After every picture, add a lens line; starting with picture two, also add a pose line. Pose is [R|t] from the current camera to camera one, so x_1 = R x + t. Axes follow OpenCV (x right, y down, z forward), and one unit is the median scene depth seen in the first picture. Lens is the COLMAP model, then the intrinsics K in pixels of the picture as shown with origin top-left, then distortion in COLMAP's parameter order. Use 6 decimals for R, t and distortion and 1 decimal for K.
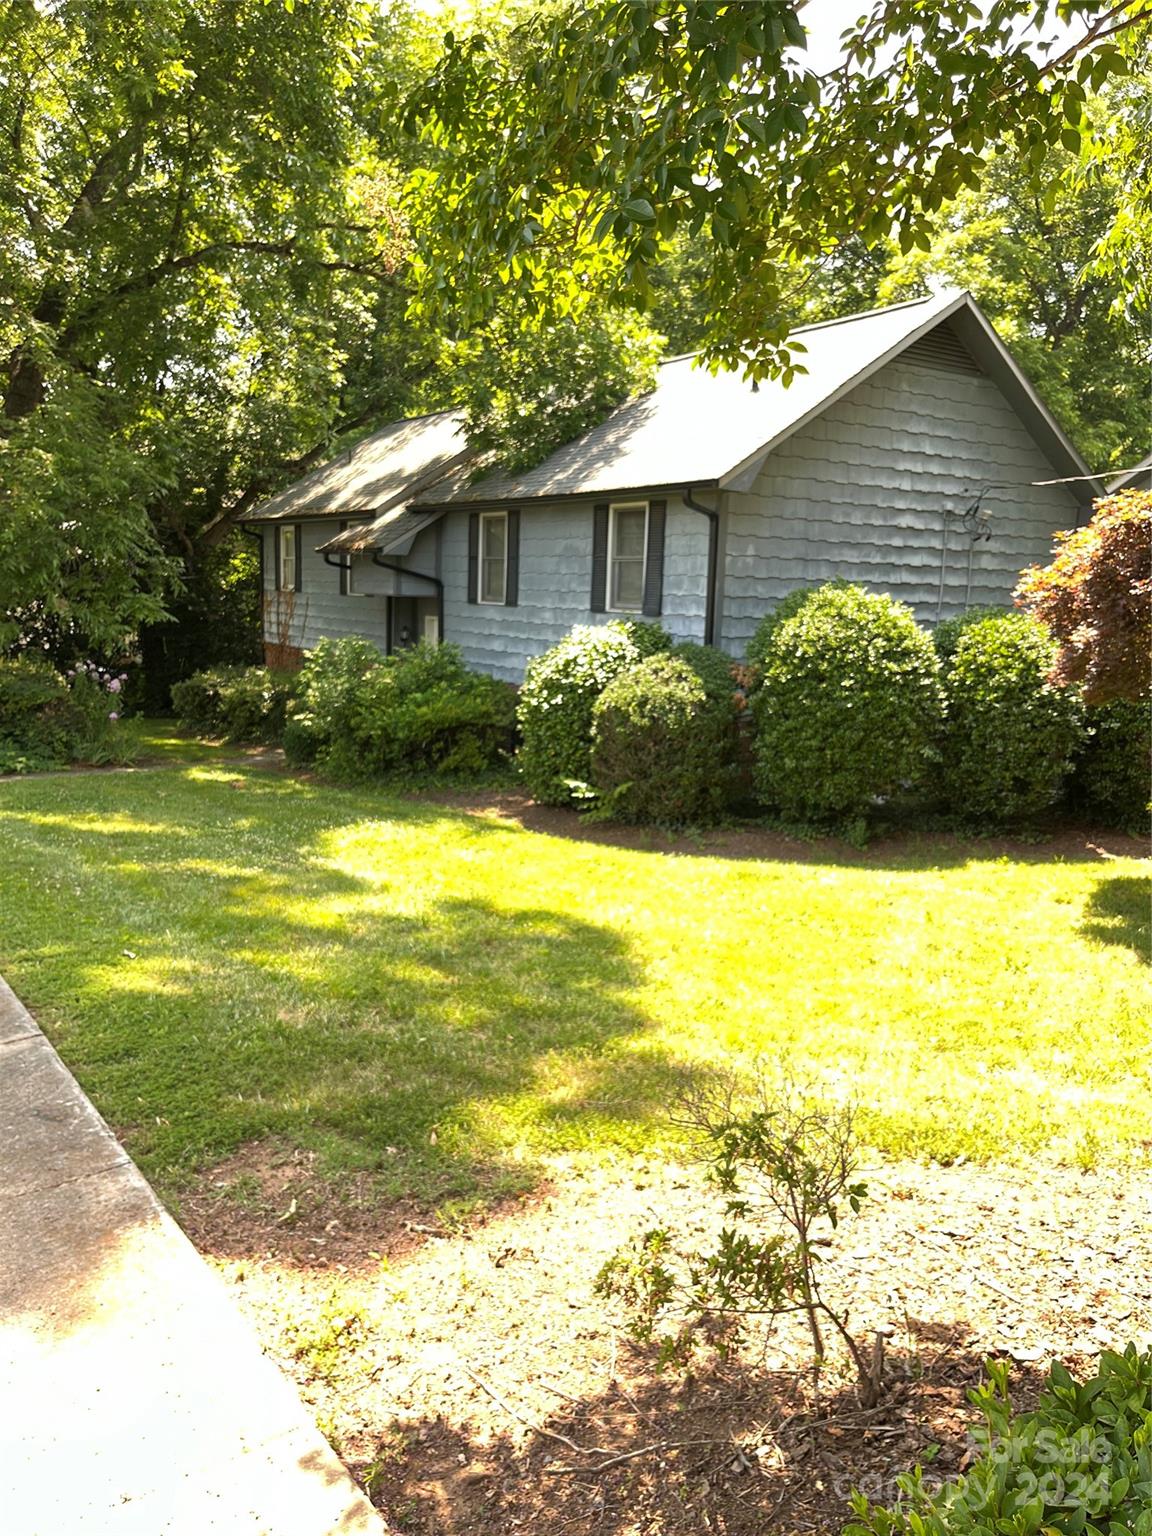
lens RADIAL K [[1176.2, 0, 575.7], [0, 1176.2, 767.7], [0, 0, 1]] dist [-0.001854, -0.013373]
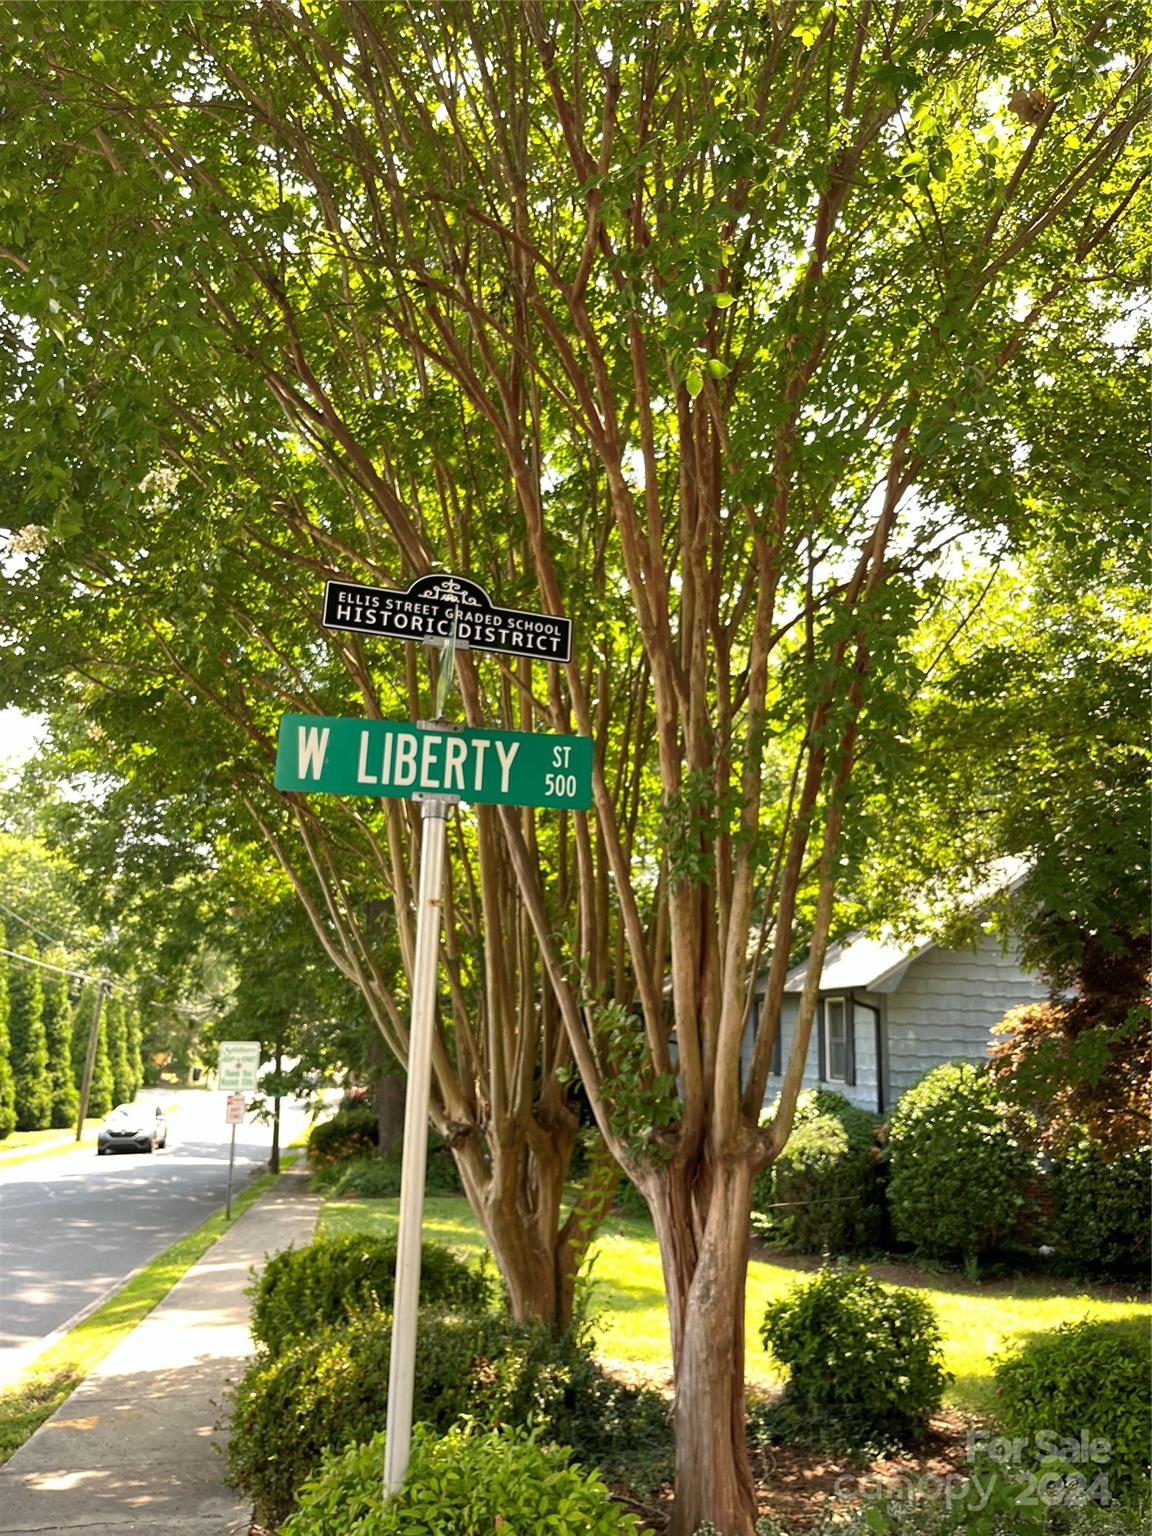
lens RADIAL K [[1176.2, 0, 576.4], [0, 1176.2, 767.7], [0, 0, 1]] dist [-0.001854, -0.013373]
pose [[0.925697, -0.082616, -0.369133, 0.341778], [-0.065747, 0.925863, -0.372096, 0.052788], [0.372507, 0.368718, 0.851637, -0.386466]]
